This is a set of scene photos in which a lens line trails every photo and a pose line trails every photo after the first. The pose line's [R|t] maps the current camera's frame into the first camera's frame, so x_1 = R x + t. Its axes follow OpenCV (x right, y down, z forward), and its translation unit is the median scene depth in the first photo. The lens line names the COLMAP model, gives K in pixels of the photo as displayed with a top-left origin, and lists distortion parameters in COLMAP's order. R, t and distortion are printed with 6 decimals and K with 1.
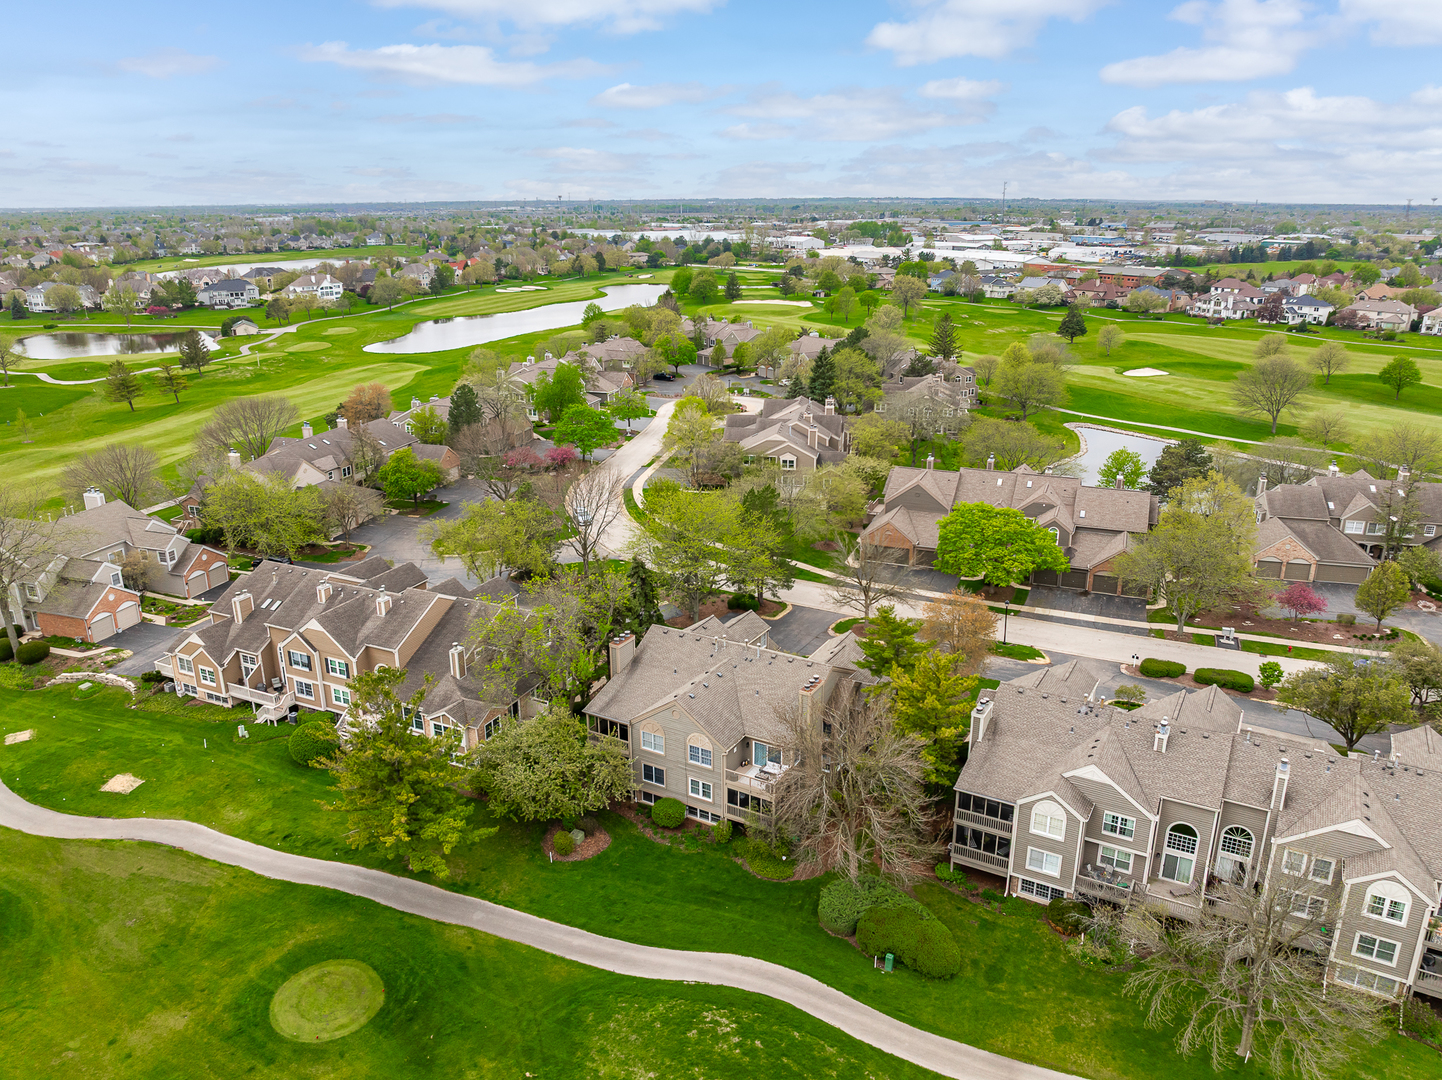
lens RADIAL K [[1027.3, 0, 723.1], [0, 1027.3, 533.6], [0, 0, 1]] dist [-0.041371, -0.000996]
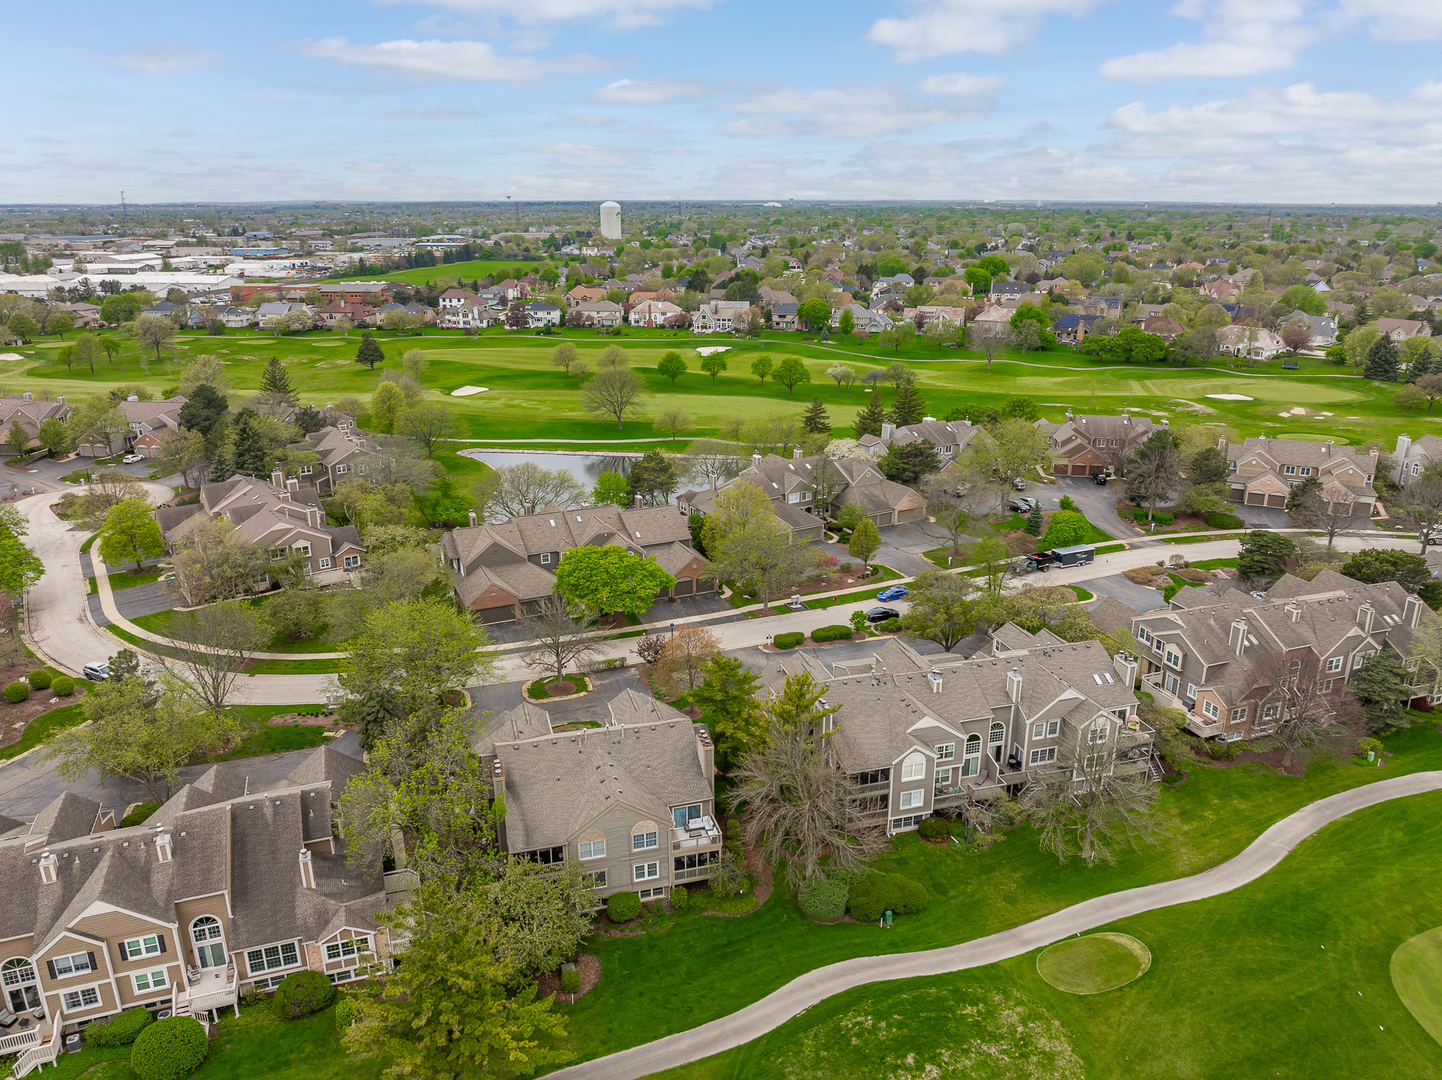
lens RADIAL K [[1027.3, 0, 725.3], [0, 1027.3, 546.3], [0, 0, 1]] dist [-0.041371, -0.000996]
pose [[0.696593, -0.228847, 0.679990, -0.479944], [0.221405, 0.970076, 0.099663, -0.129322], [-0.682450, 0.081129, 0.726416, 0.117465]]
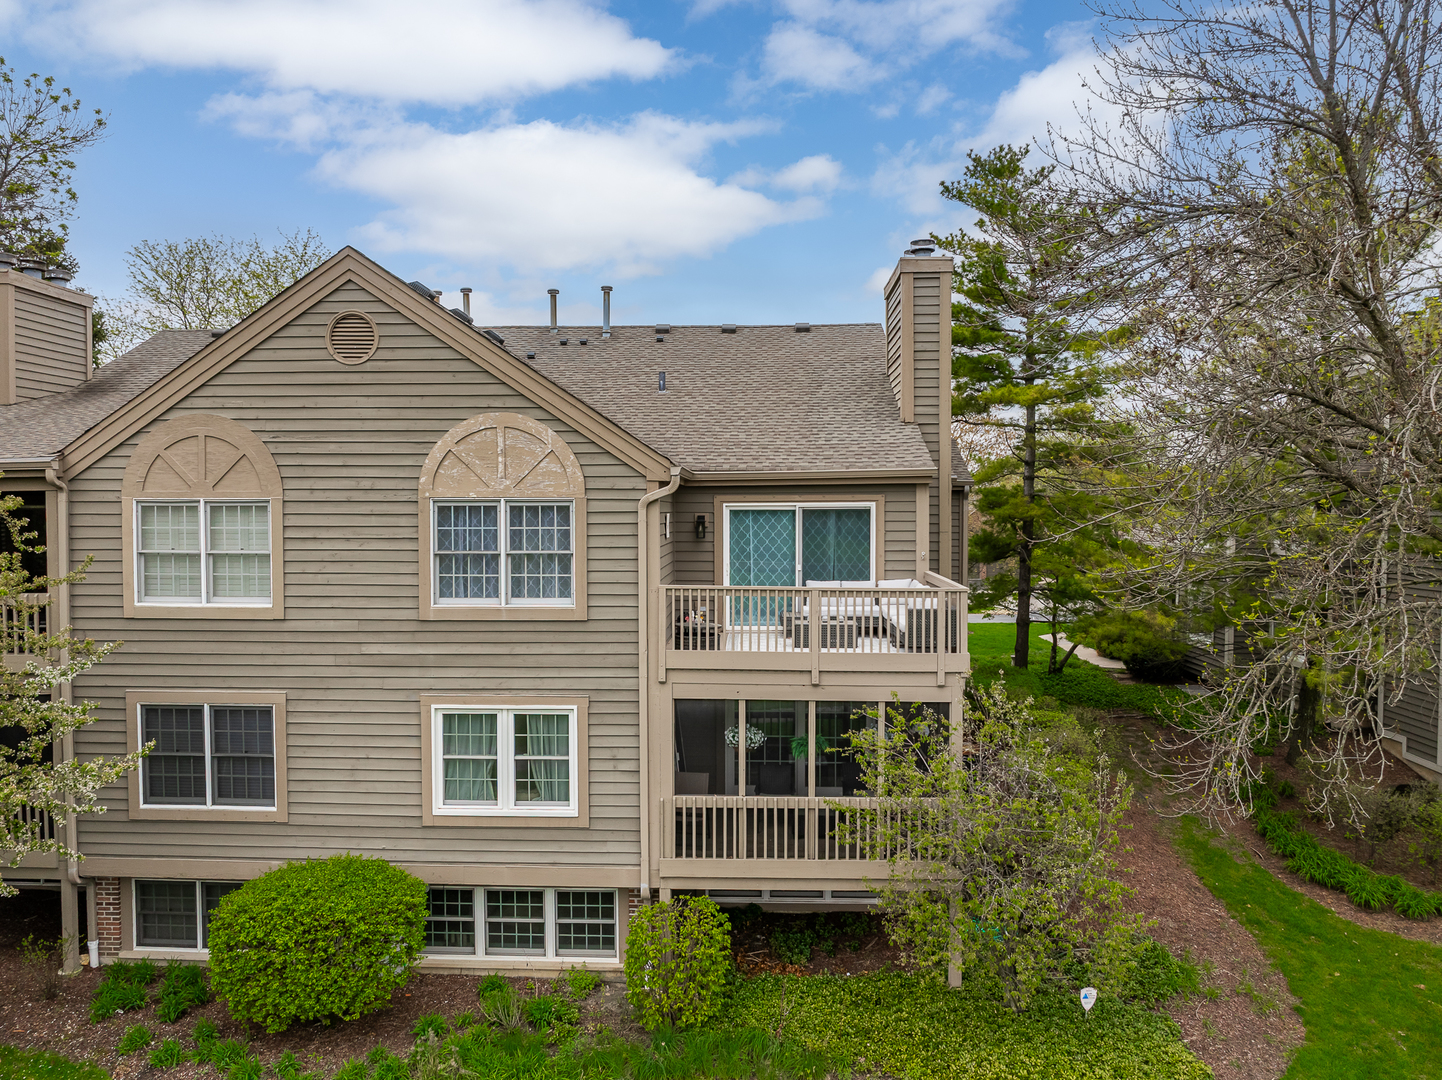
lens RADIAL K [[1027.3, 0, 719.5], [0, 1027.3, 537.9], [0, 0, 1]] dist [-0.041371, -0.000996]
pose [[0.884617, -0.009252, 0.466227, -0.057520], [0.140795, 0.958442, -0.248126, 0.207542], [-0.444556, 0.285139, 0.849156, 0.645742]]
